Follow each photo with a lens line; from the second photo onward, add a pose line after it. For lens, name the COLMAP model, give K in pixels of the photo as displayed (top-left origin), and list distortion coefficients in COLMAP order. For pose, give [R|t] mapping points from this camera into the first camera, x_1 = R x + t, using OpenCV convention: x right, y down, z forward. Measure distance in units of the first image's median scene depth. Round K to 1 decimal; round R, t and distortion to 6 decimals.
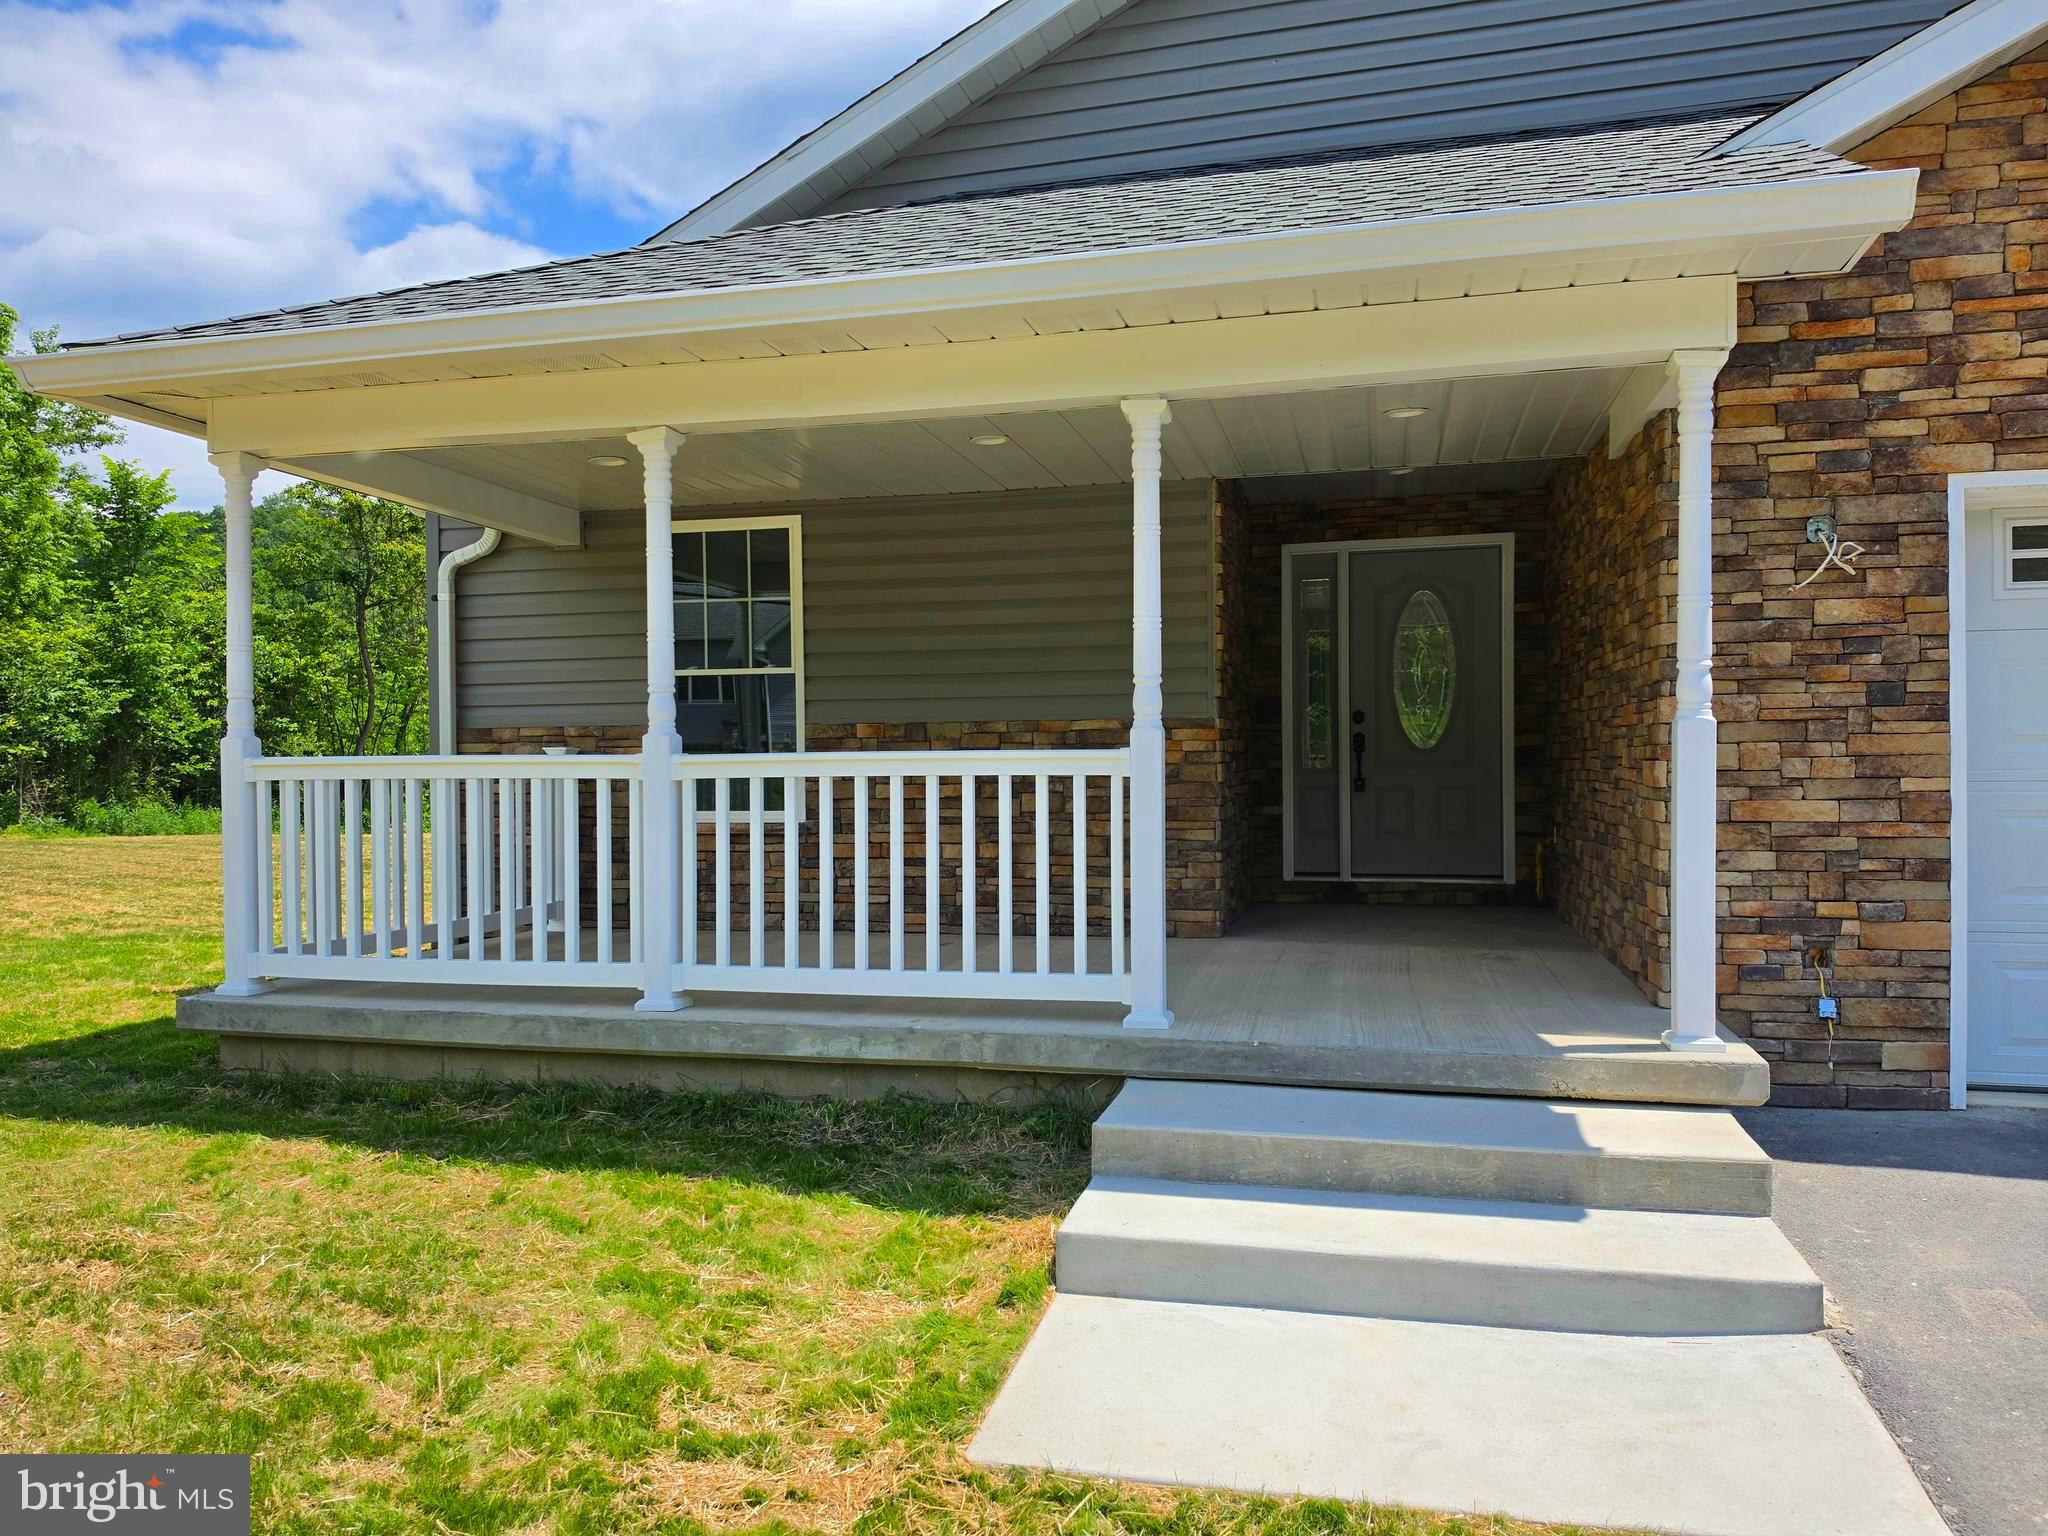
lens RADIAL K [[1413.3, 0, 1031.0], [0, 1413.3, 801.7], [0, 0, 1]] dist [0.048028, -0.048672]
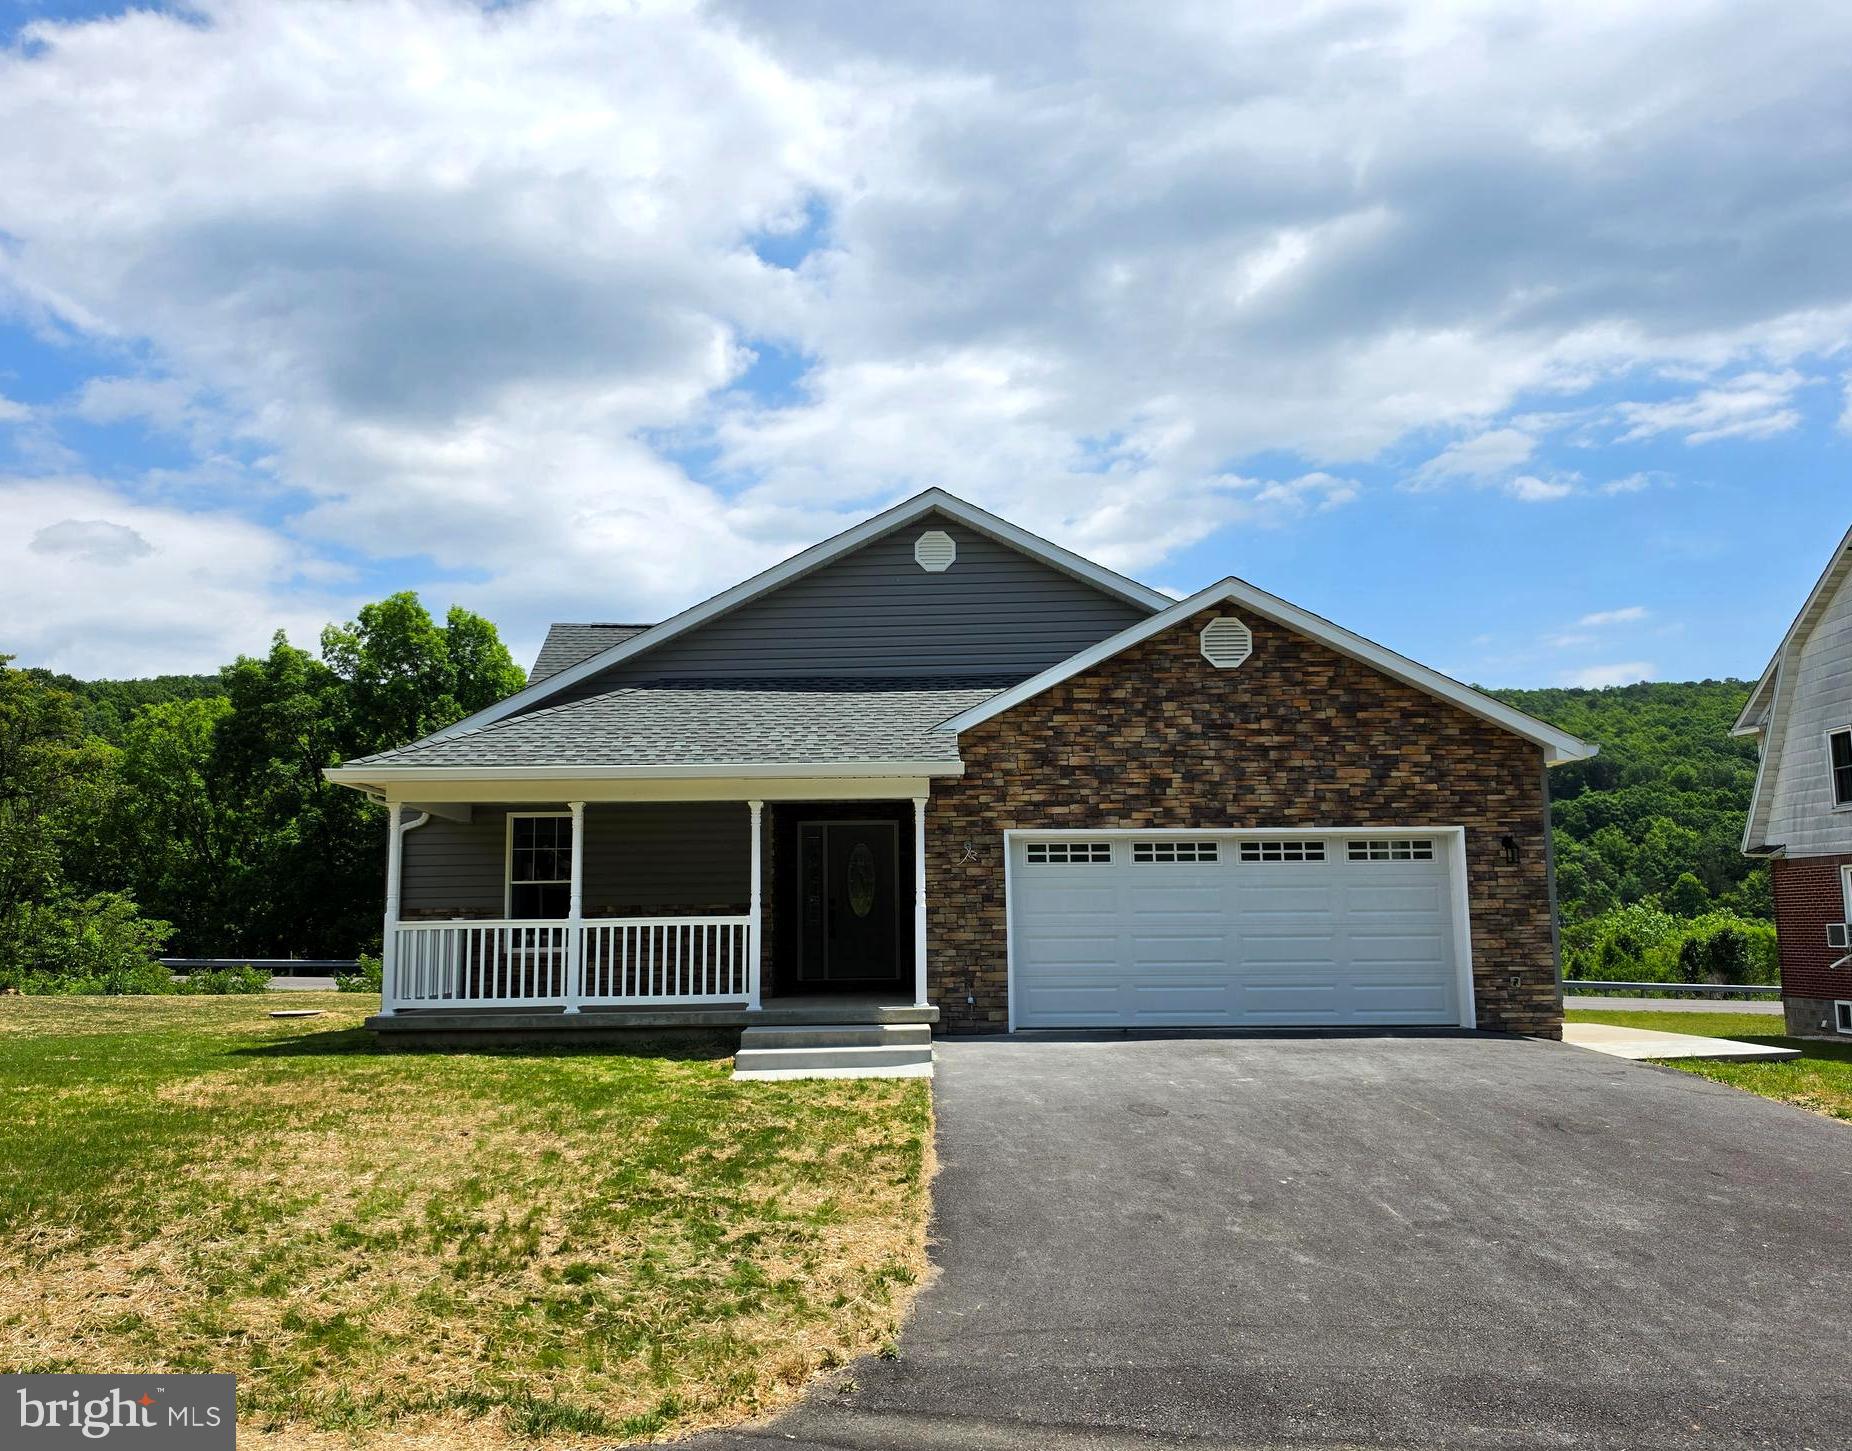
lens RADIAL K [[1349.0, 0, 905.5], [0, 1349.0, 723.4], [0, 0, 1]] dist [0.085682, 0.000053]
pose [[0.966170, 0.036725, 0.255279, -0.349973], [0.009857, 0.983829, -0.178841, 0.075901], [-0.257719, 0.175307, 0.950183, -1.844977]]
